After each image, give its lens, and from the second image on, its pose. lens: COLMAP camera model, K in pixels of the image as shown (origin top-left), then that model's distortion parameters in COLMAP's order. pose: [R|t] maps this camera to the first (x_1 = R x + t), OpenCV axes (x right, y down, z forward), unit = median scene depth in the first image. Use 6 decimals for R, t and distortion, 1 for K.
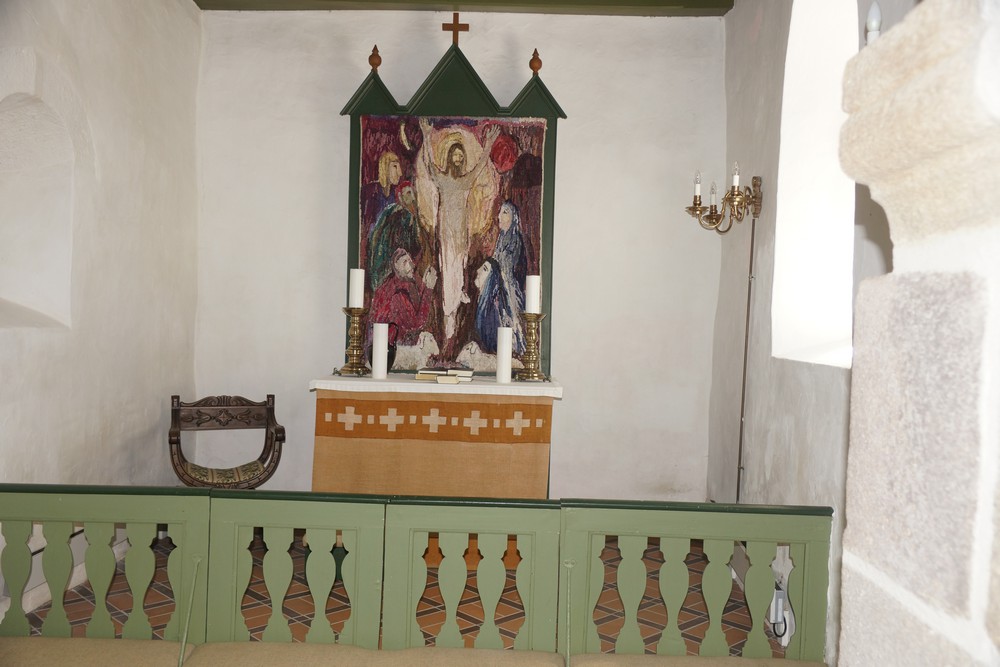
lens RADIAL K [[872.2, 0, 504.1], [0, 872.2, 340.7], [0, 0, 1]] dist [0.064649, -0.000272]
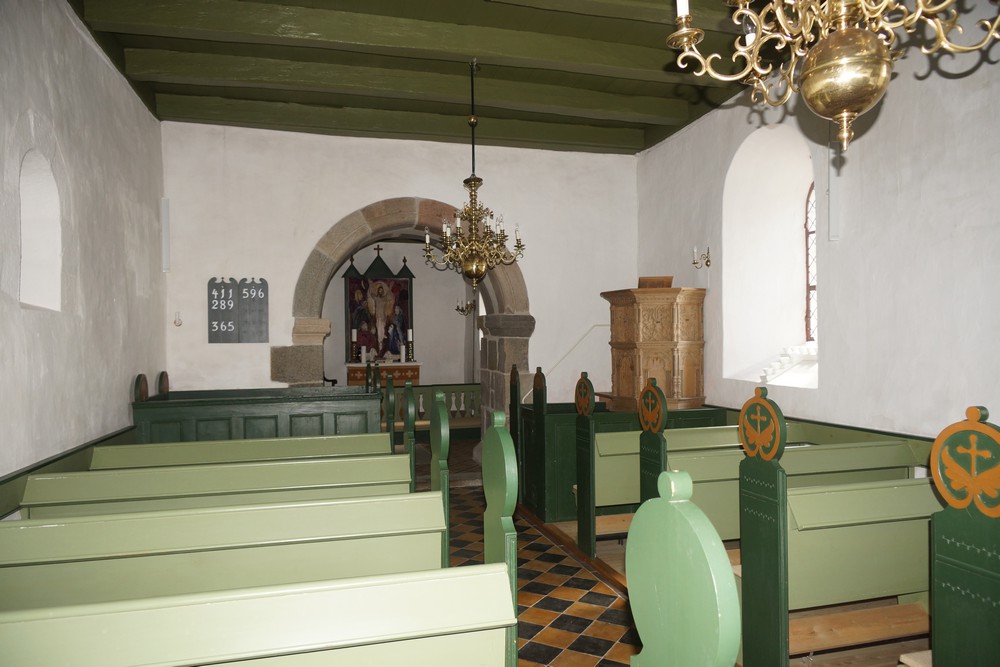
lens RADIAL K [[678.2, 0, 498.7], [0, 678.2, 341.1], [0, 0, 1]] dist [-0.000620, 0.009835]
pose [[0.957812, -0.038477, 0.284807, -0.343247], [0.043538, 0.998986, -0.011460, 0.011648], [-0.284078, 0.023377, 0.958516, -1.404199]]
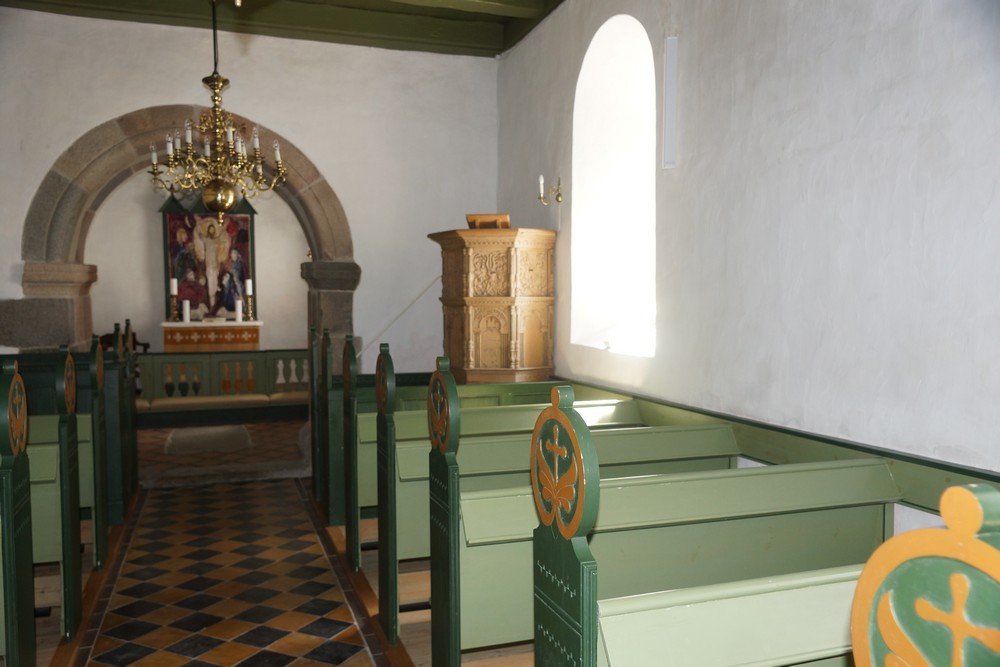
lens RADIAL K [[818.1, 0, 497.2], [0, 818.1, 347.2], [0, 0, 1]] dist [0.040106, -0.014297]
pose [[0.937477, -0.053053, 0.343981, -0.112906], [0.037173, 0.997923, 0.052602, 0.021577], [-0.346058, -0.036526, 0.937502, -1.414297]]
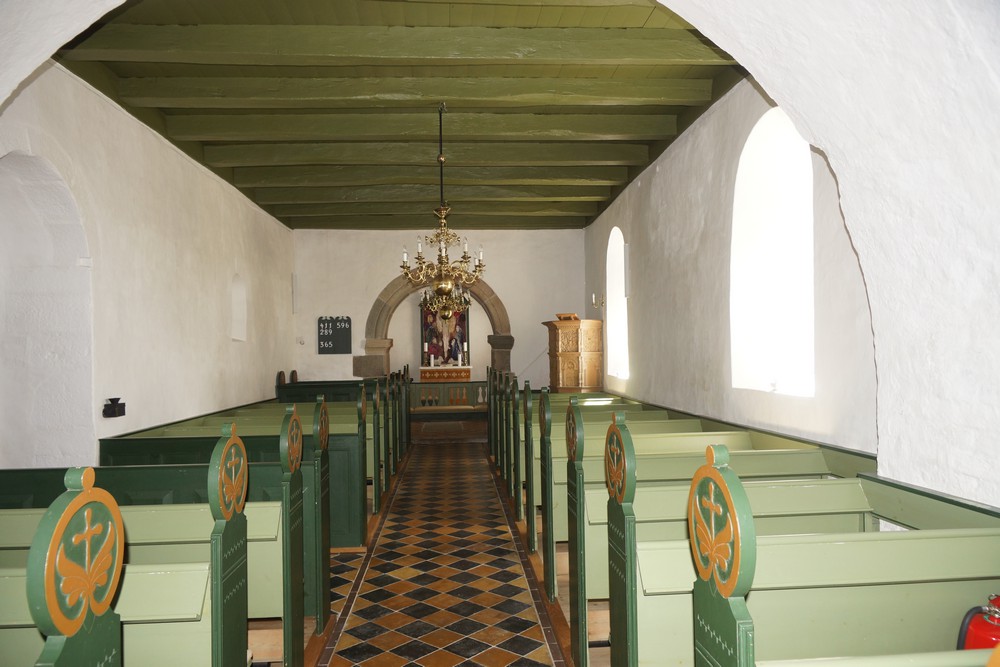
lens RADIAL K [[678.2, 0, 500.1], [0, 678.2, 338.5], [0, 0, 1]] dist [-0.000620, 0.009835]
pose [[0.994497, -0.042587, 0.095714, -0.112621], [0.045972, 0.998383, -0.033442, 0.028181], [-0.094135, 0.037658, 0.994847, -2.331895]]
